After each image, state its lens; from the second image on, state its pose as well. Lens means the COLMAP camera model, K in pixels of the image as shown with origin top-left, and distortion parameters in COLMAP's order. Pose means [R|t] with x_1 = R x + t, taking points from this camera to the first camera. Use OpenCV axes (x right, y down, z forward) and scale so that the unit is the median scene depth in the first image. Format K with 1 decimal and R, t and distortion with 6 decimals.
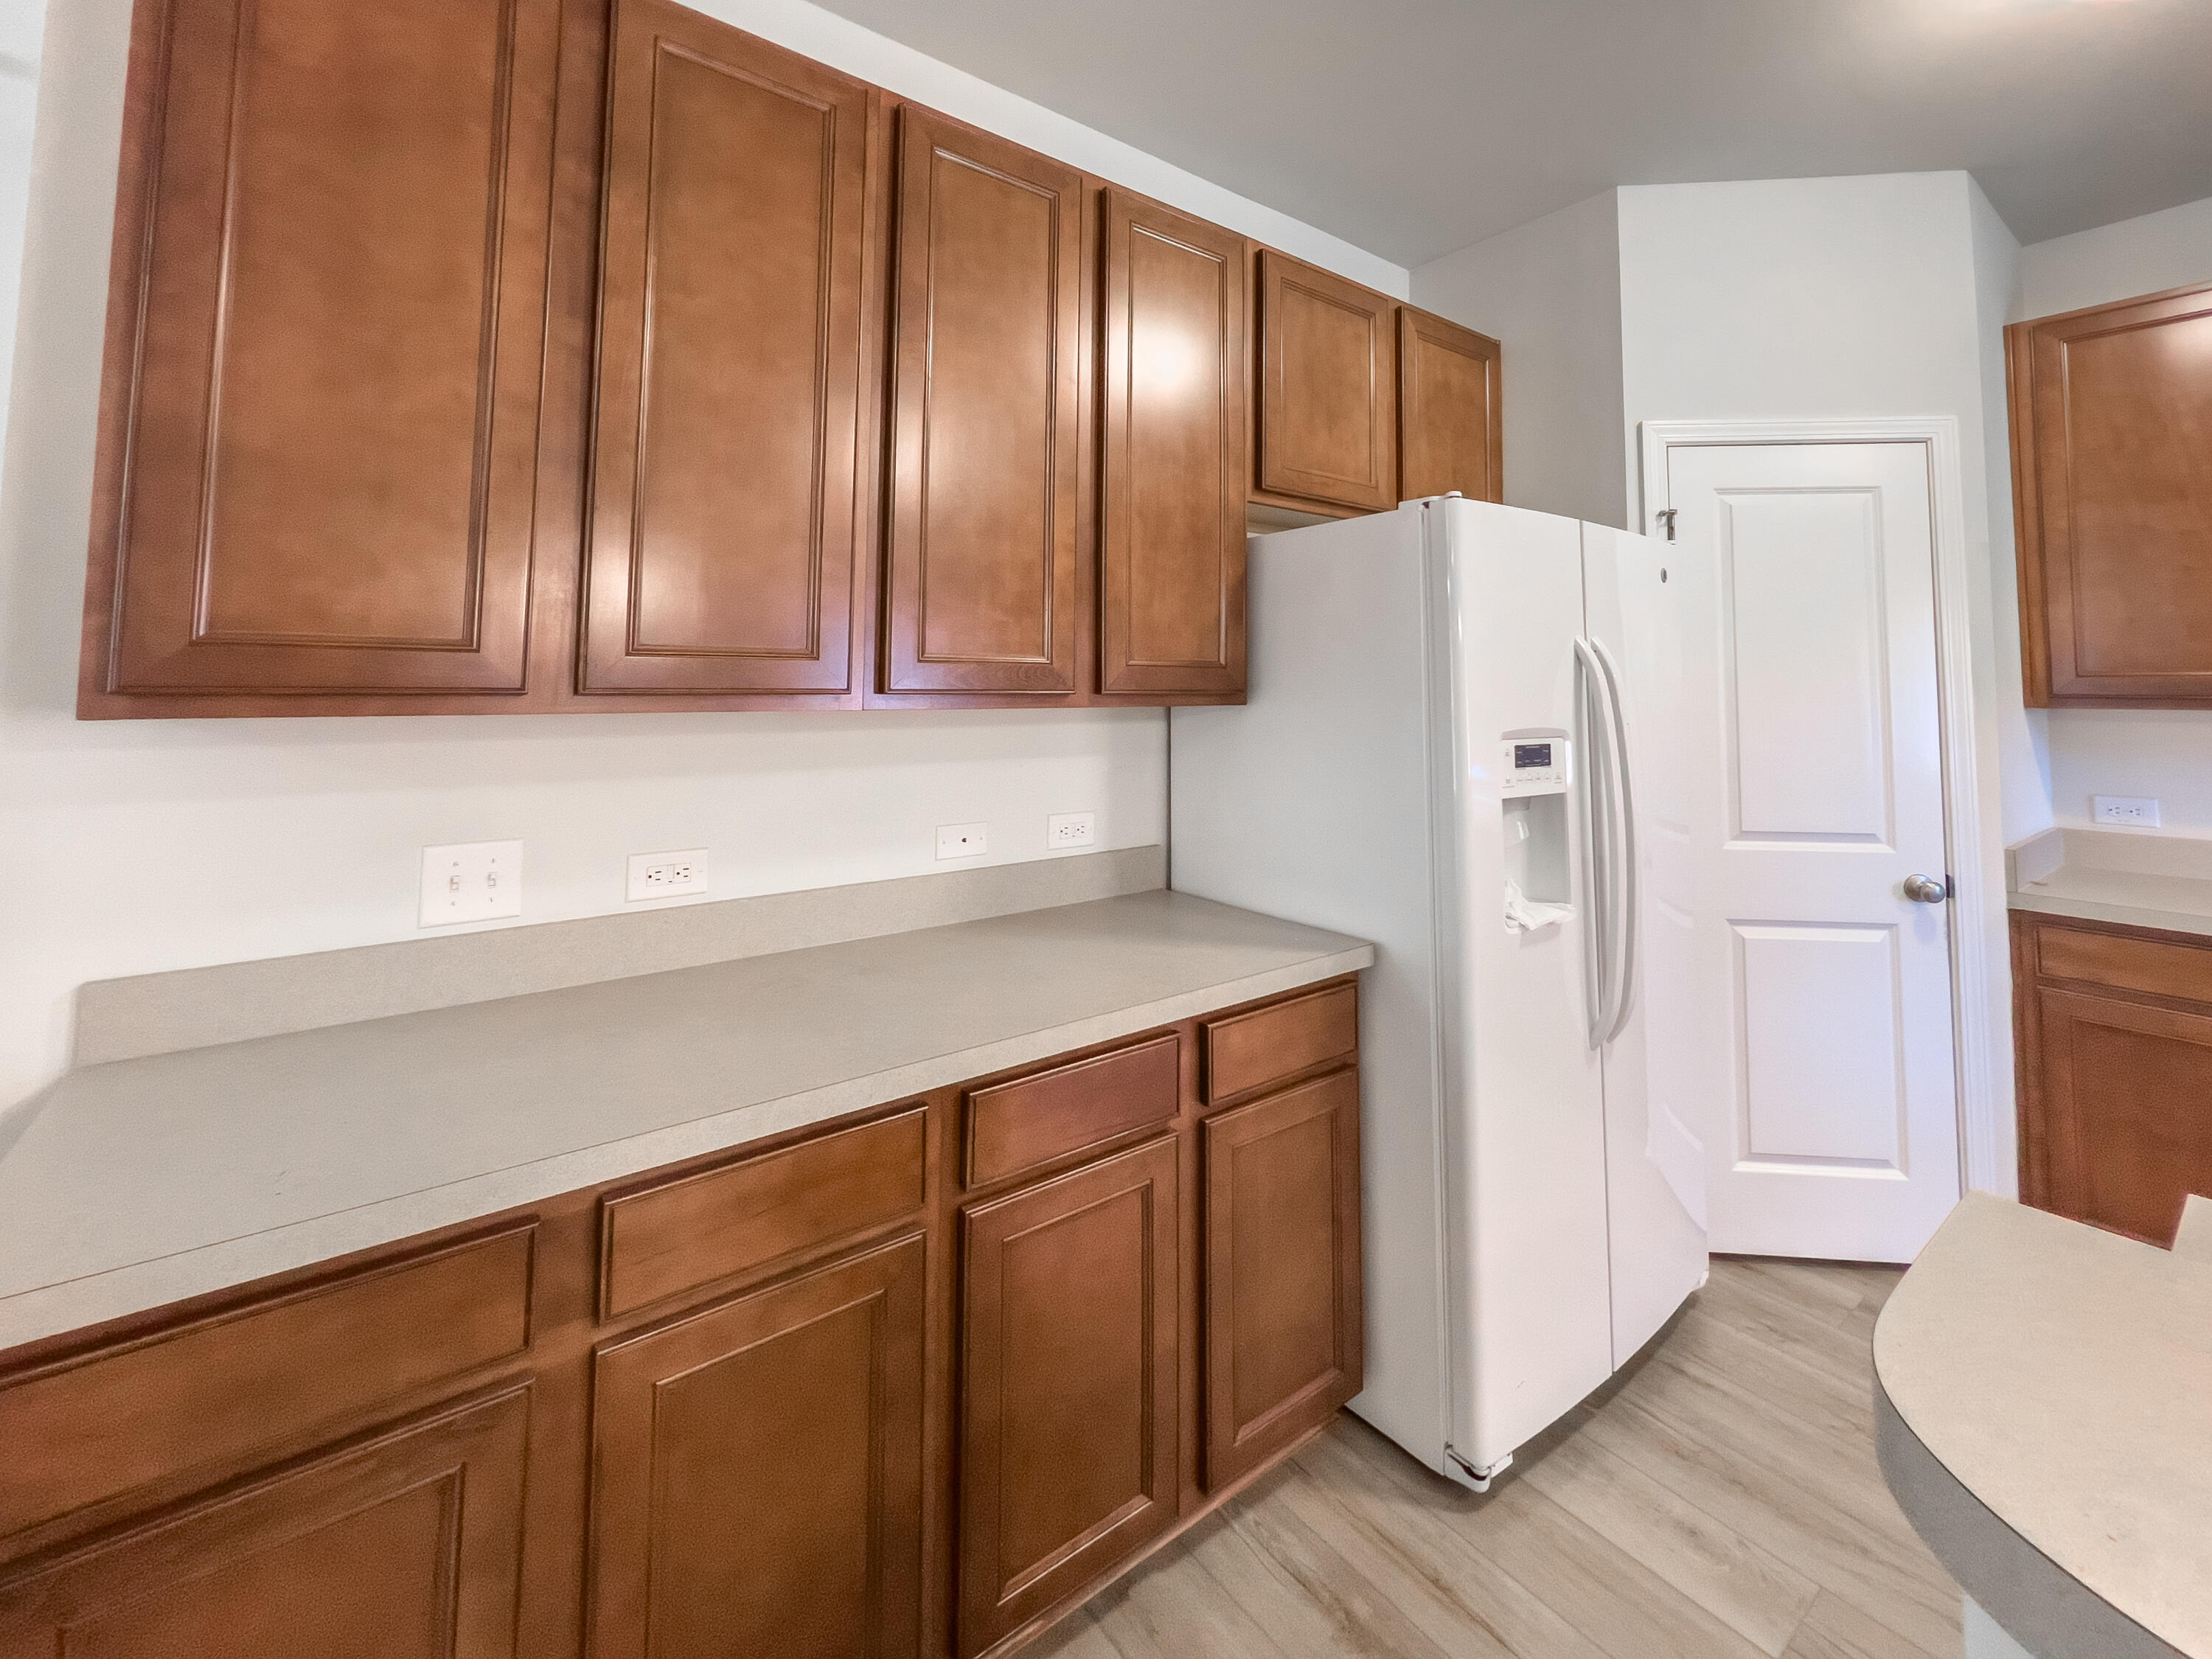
lens RADIAL K [[940.9, 0, 1118.2], [0, 940.9, 635.7], [0, 0, 1]] dist [-0.004298, -0.000388]
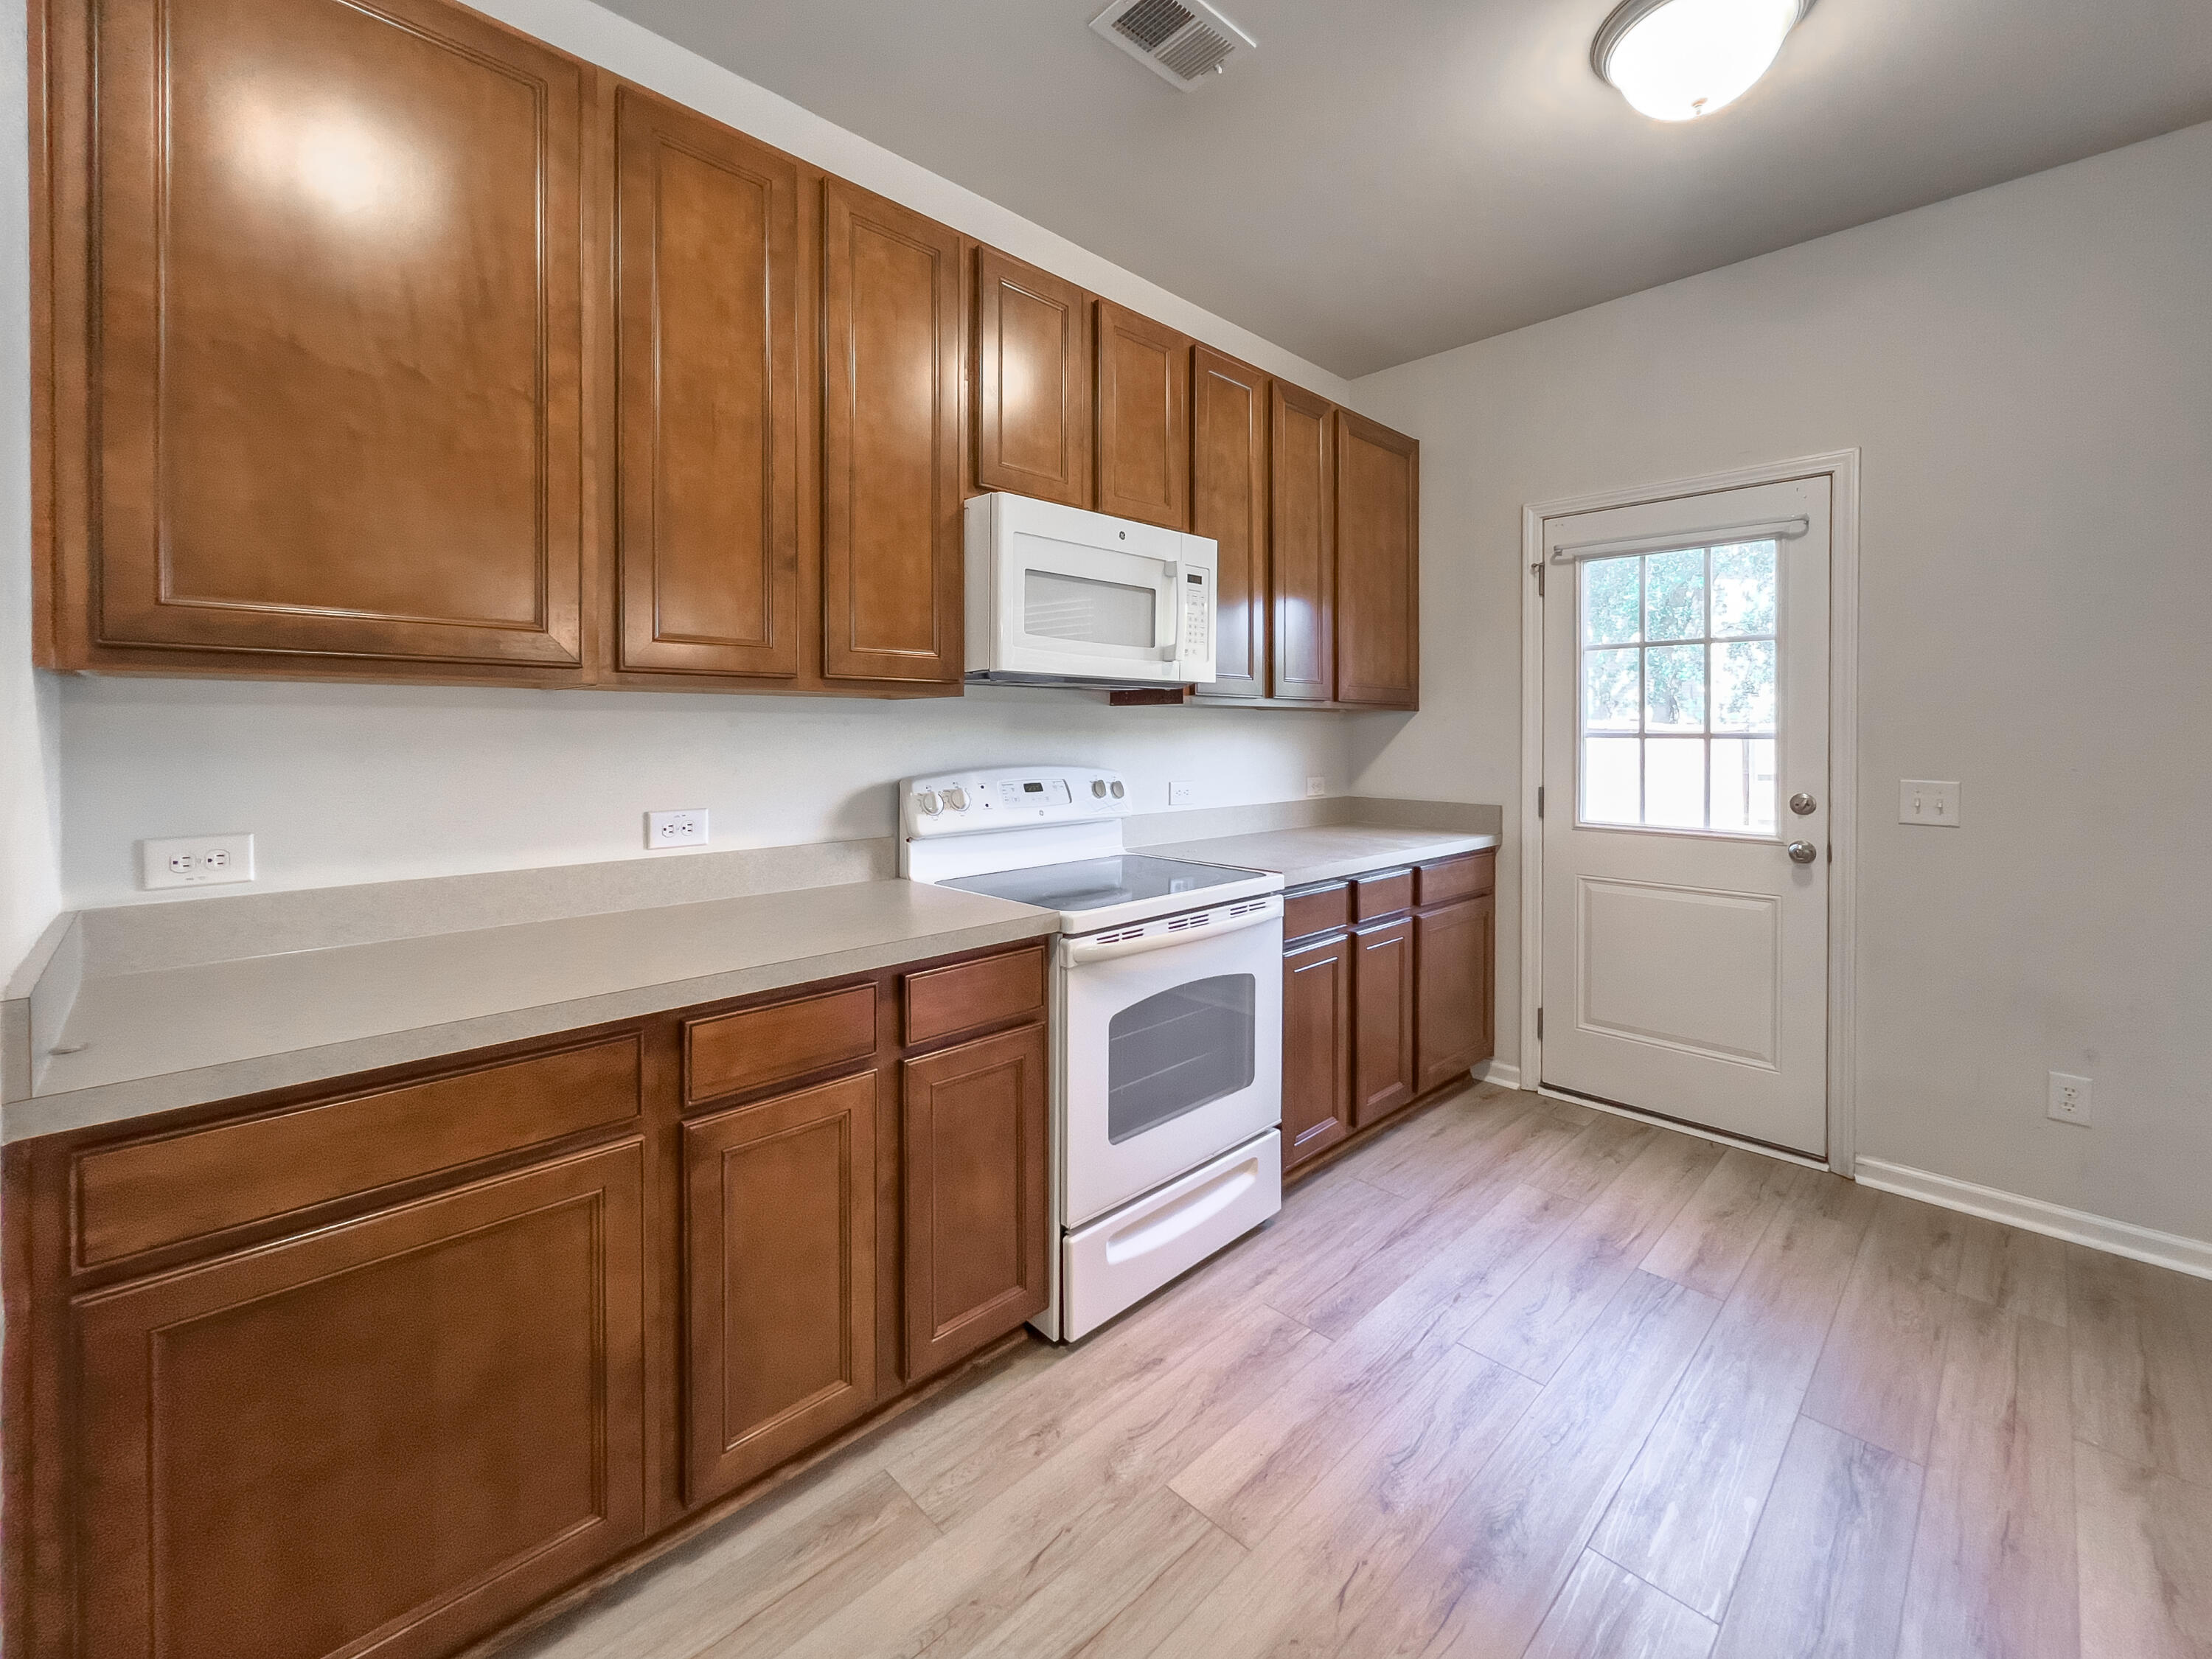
lens RADIAL K [[940.7, 0, 1126.6], [0, 940.7, 736.9], [0, 0, 1]] dist [-0.002213, -0.000433]
pose [[-0.137254, -0.011022, 0.990475, 0.597211], [-0.056981, 0.998370, 0.003214, 0.107881], [-0.988896, -0.055997, -0.137658, 0.726002]]
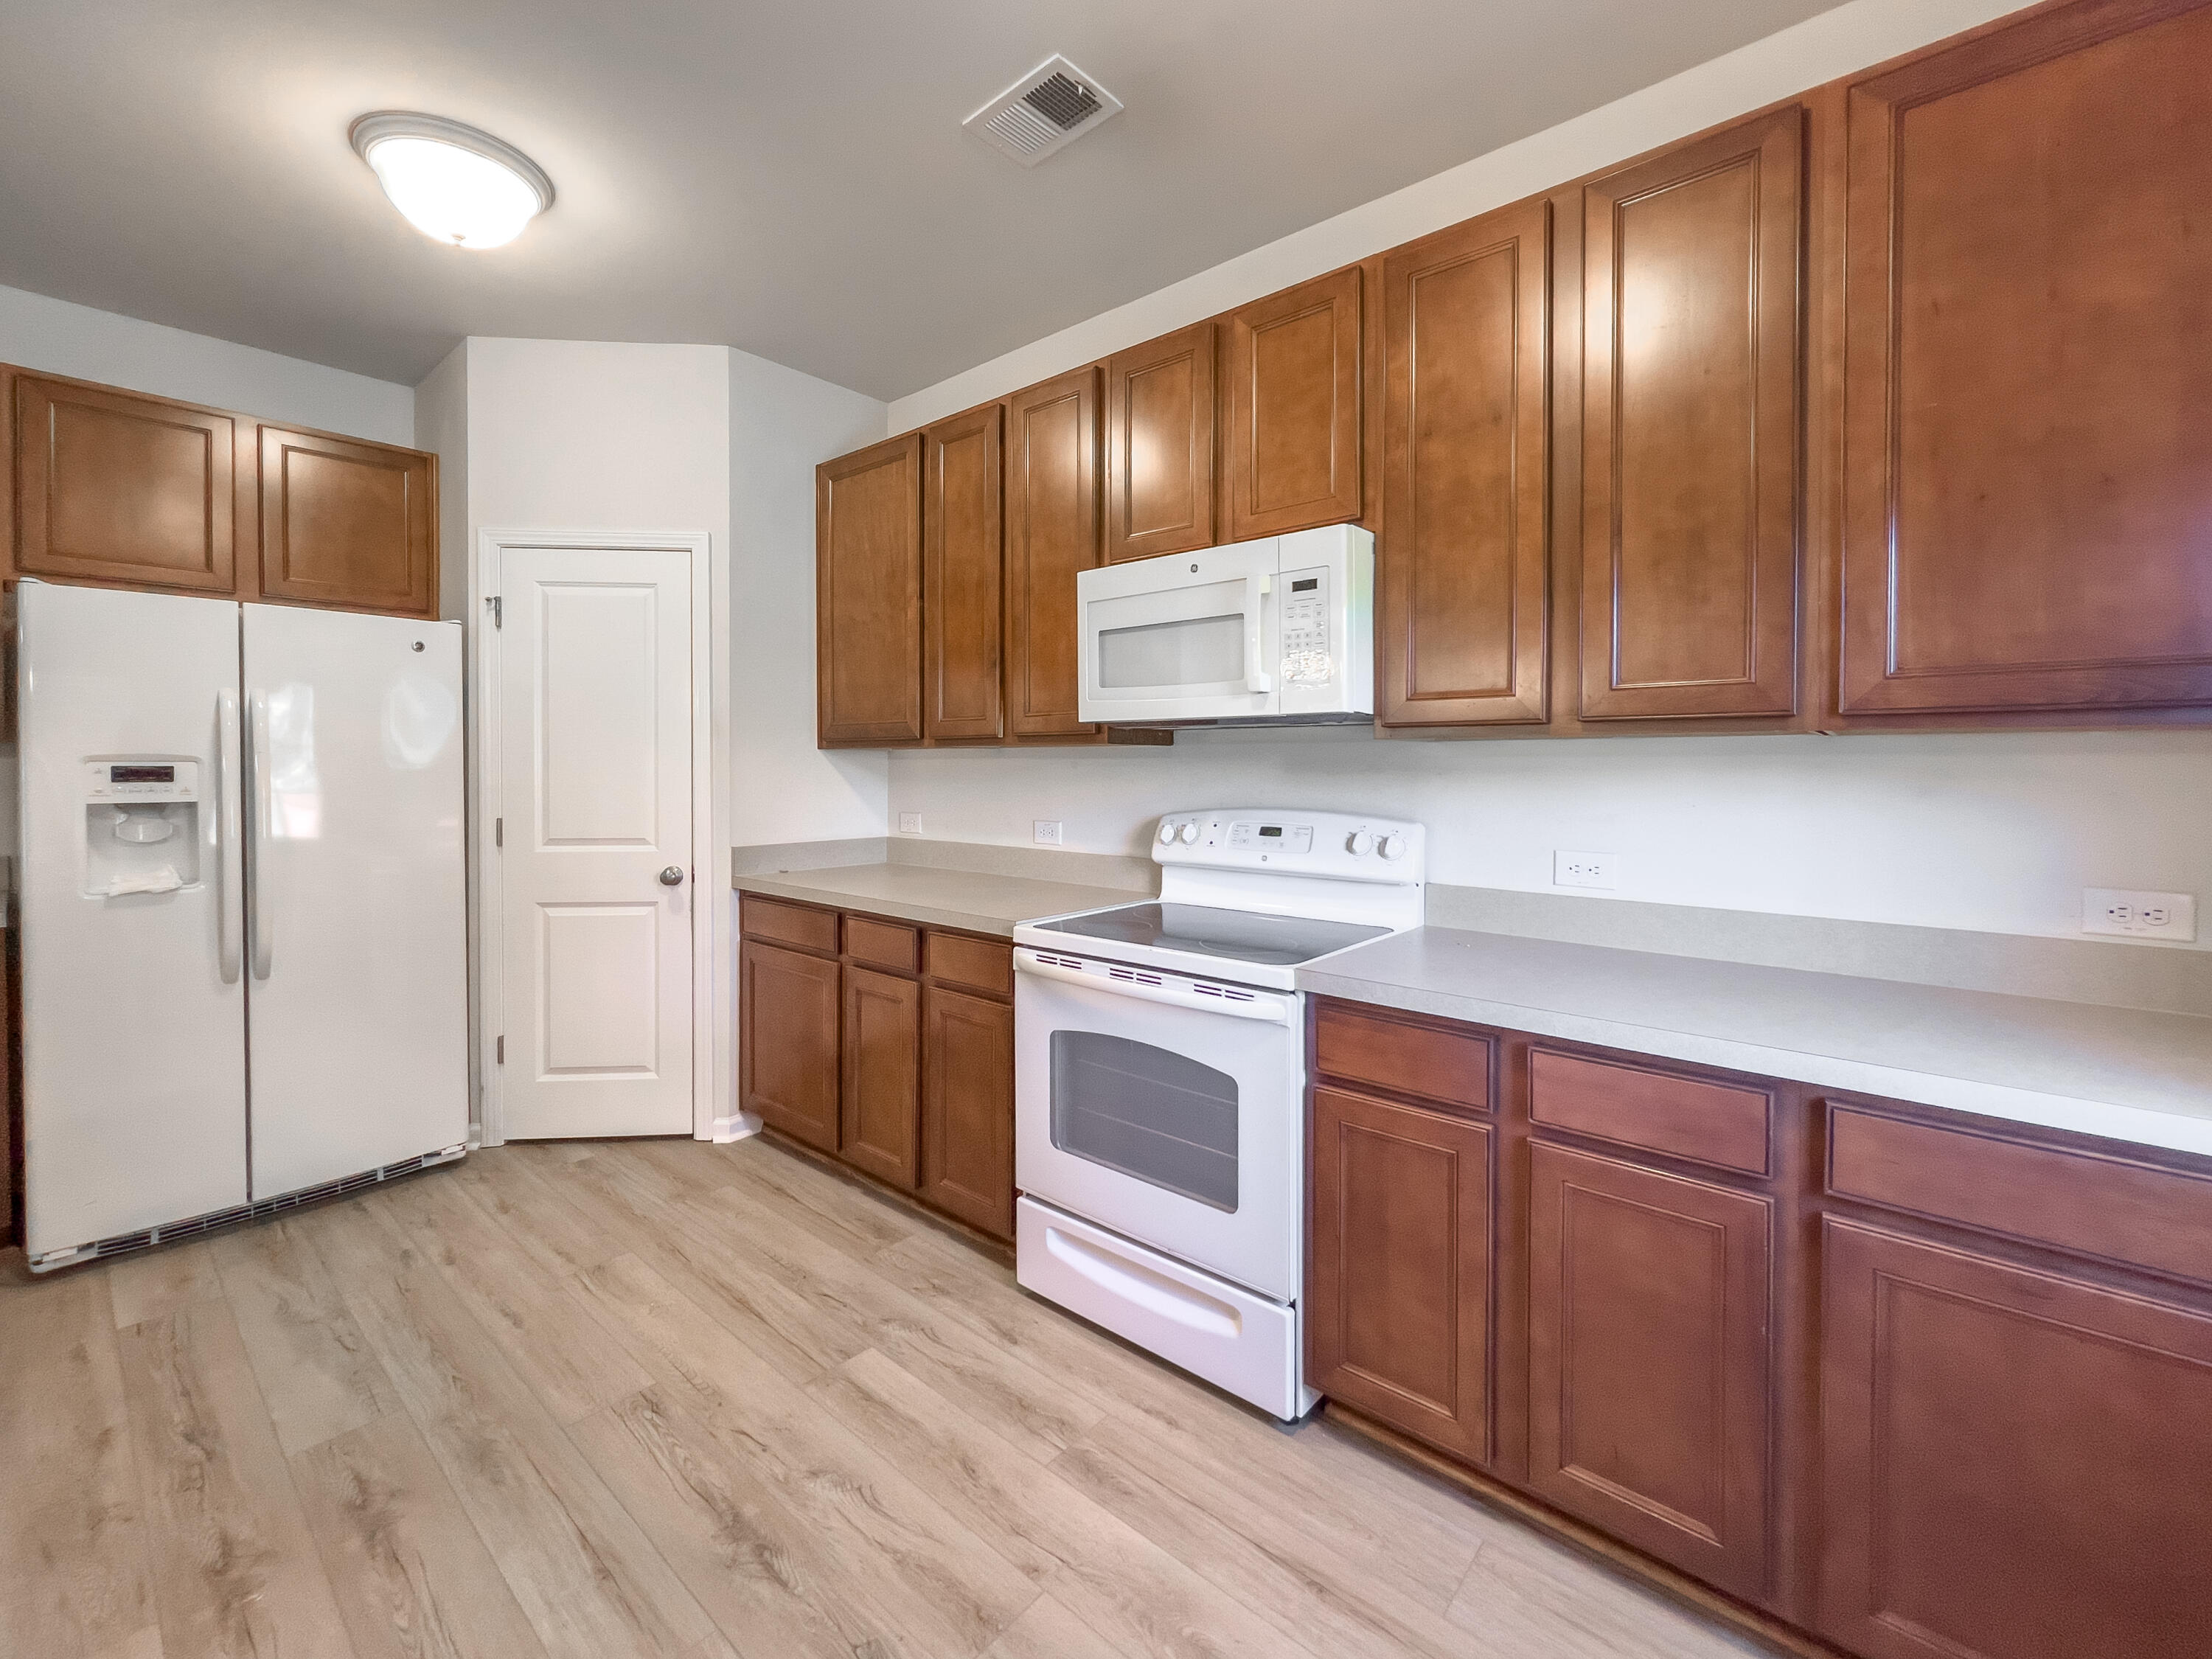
lens RADIAL K [[908.4, 0, 1083.2], [0, 908.4, 775.0], [0, 0, 1]] dist [-0.002836, -0.000027]
pose [[0.979540, -0.005873, 0.201165, 1.477469], [-0.007793, 0.997718, 0.067072, 0.028906], [-0.201099, -0.067267, 0.977258, -0.550015]]
